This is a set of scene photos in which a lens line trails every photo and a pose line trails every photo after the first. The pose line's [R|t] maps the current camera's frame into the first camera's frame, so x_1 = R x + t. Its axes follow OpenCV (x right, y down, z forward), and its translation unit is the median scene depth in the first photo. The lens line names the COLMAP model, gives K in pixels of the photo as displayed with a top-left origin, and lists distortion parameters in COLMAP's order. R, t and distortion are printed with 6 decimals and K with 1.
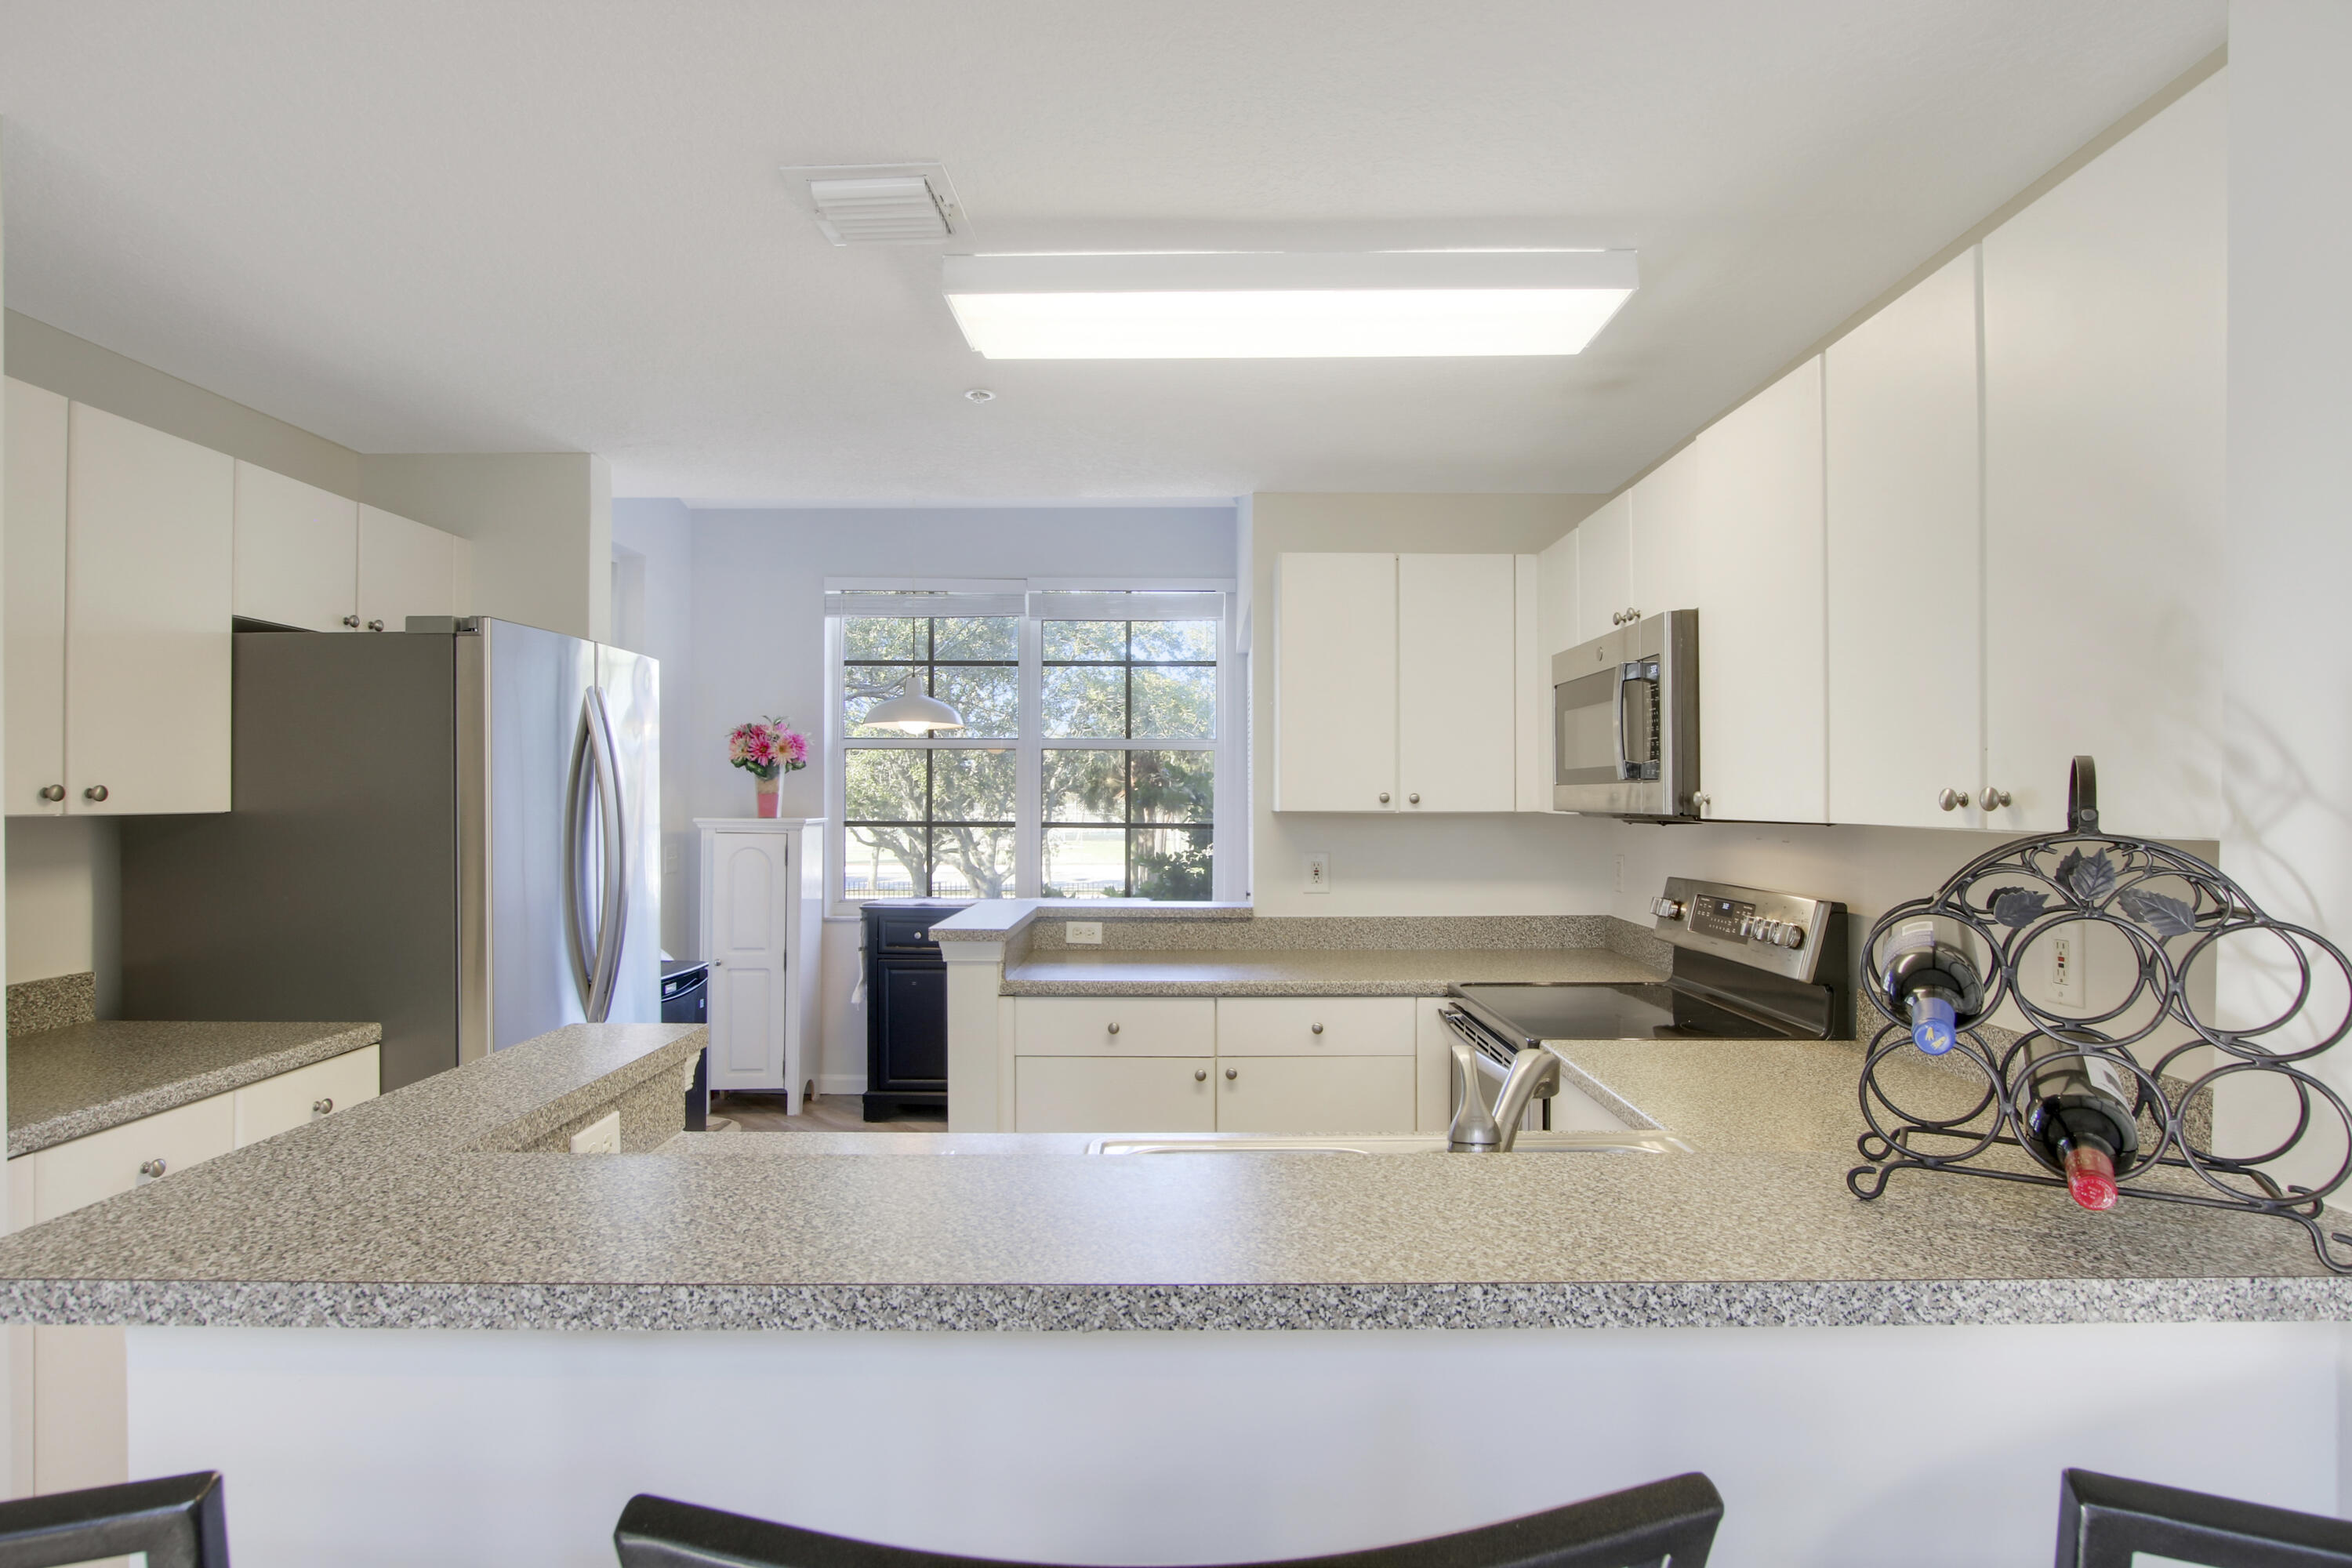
lens RADIAL K [[1200.2, 0, 1189.8], [0, 1200.2, 794.5], [0, 0, 1]] dist [-0.014629, 0.000622]
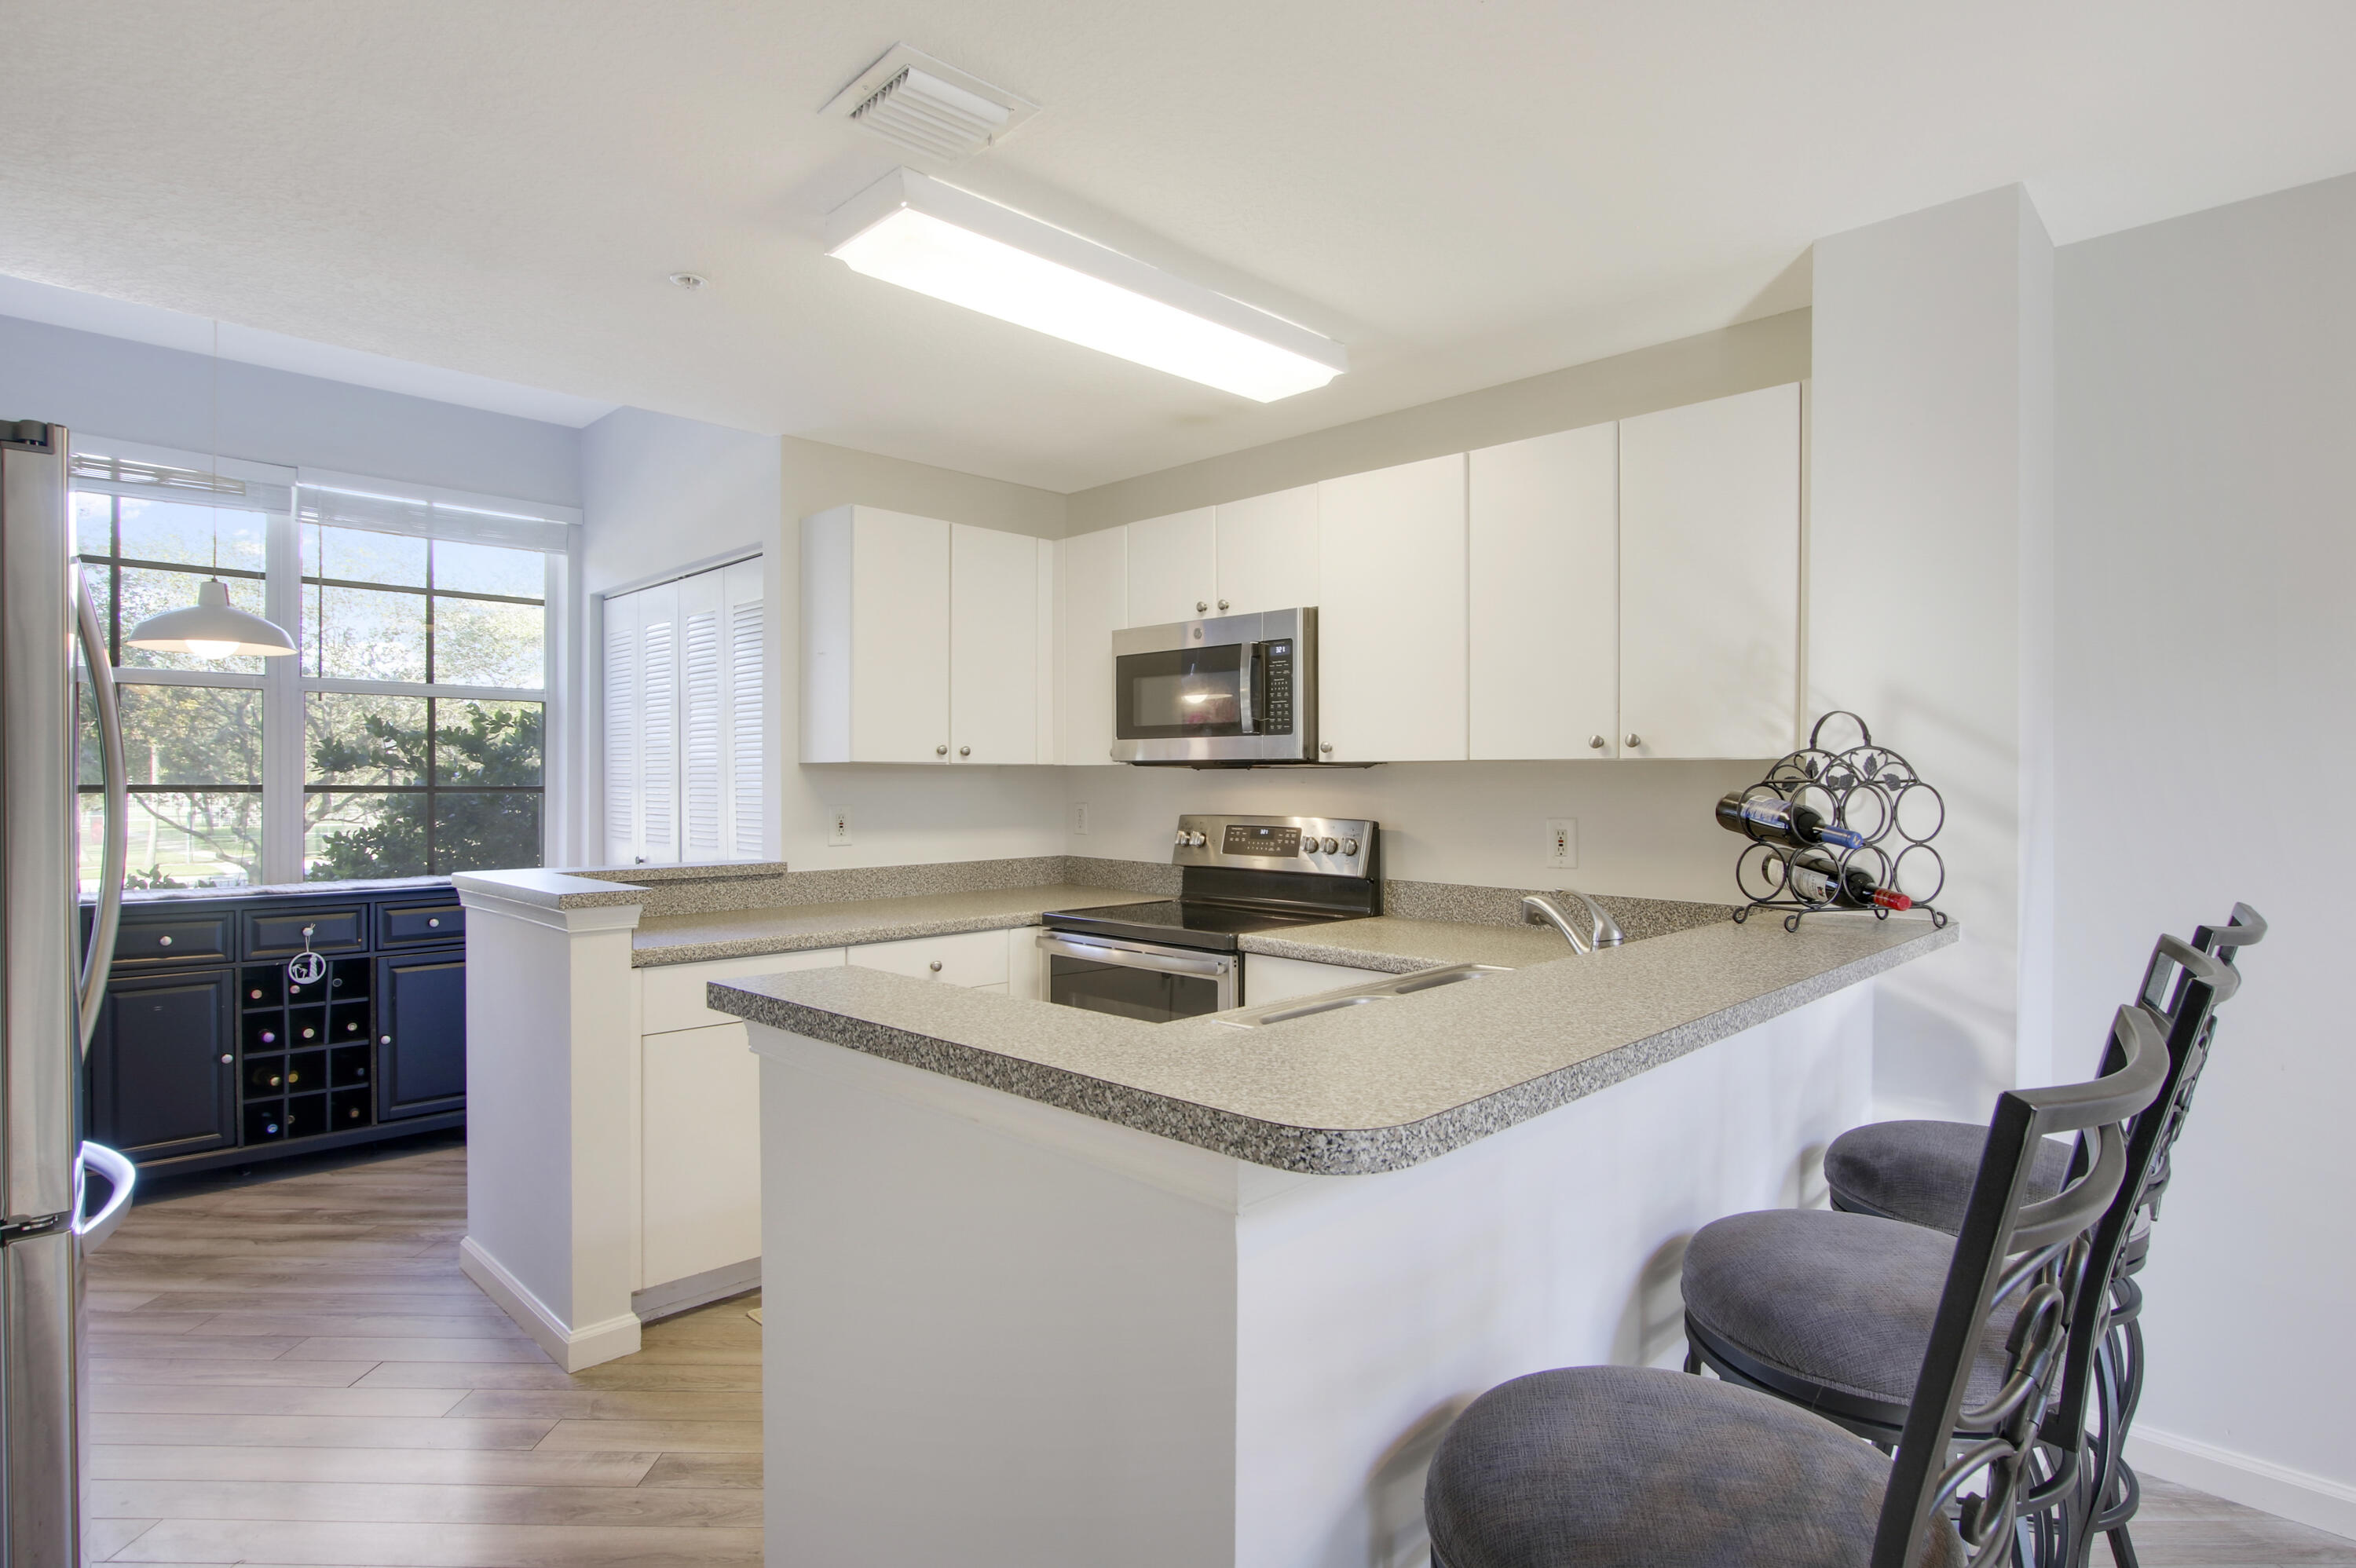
lens RADIAL K [[1202.1, 0, 1191.9], [0, 1202.1, 794.6], [0, 0, 1]] dist [-0.014629, 0.000622]
pose [[0.703111, -0.009203, 0.711021, -0.486133], [-0.003580, 0.999858, 0.016482, 0.026297], [-0.711071, -0.014134, 0.702978, 0.101707]]
